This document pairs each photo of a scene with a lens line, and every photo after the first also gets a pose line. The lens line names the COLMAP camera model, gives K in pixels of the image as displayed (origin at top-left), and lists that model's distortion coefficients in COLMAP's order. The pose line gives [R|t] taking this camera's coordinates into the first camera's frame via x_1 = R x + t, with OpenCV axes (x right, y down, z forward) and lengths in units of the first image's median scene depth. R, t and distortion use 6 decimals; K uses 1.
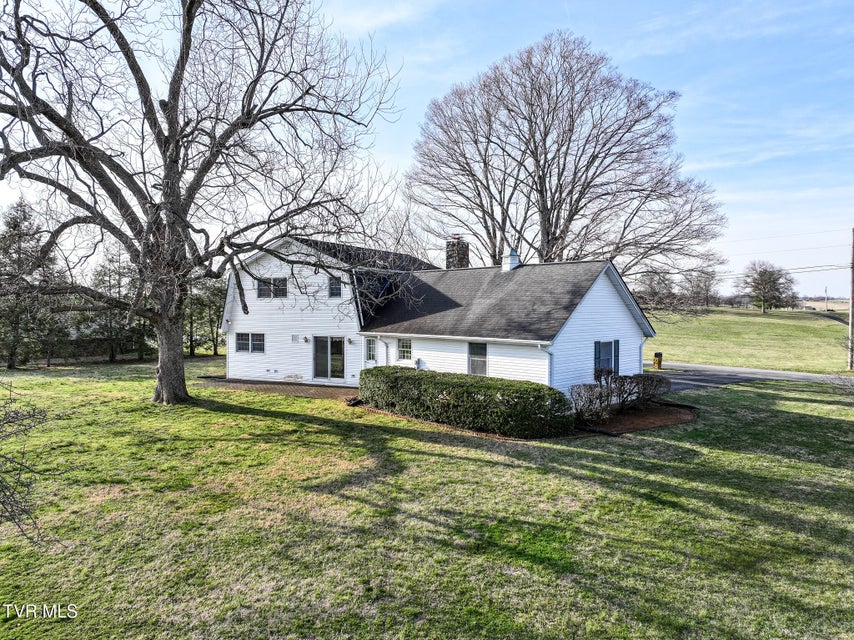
lens RADIAL K [[594.1, 0, 424.3], [0, 594.1, 322.8], [0, 0, 1]] dist [0.011600, 0.006555]
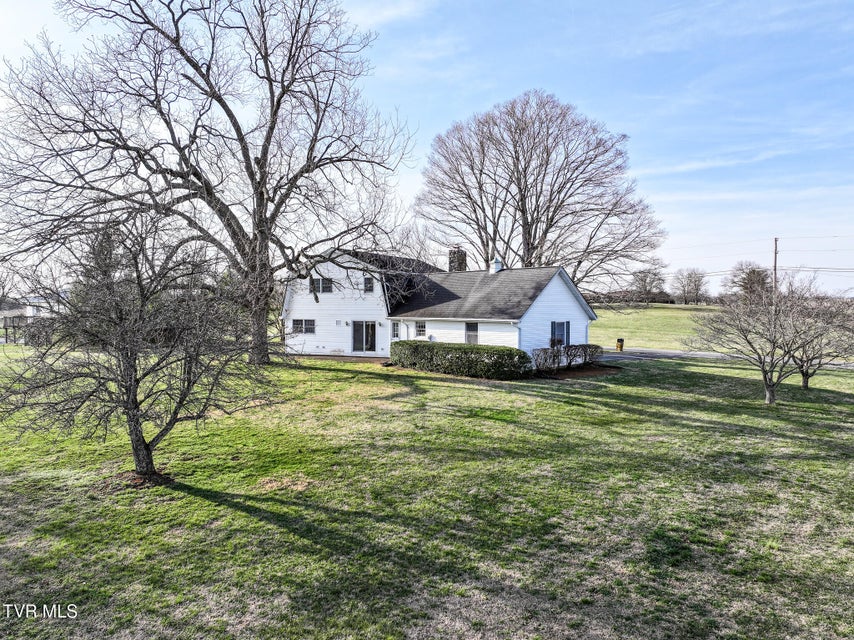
lens RADIAL K [[594.1, 0, 429.1], [0, 594.1, 316.3], [0, 0, 1]] dist [0.011600, 0.006555]
pose [[0.999964, -0.000992, 0.008458, -0.024833], [0.001081, 0.999944, -0.010514, 0.029486], [-0.008447, 0.010522, 0.999909, -0.410004]]
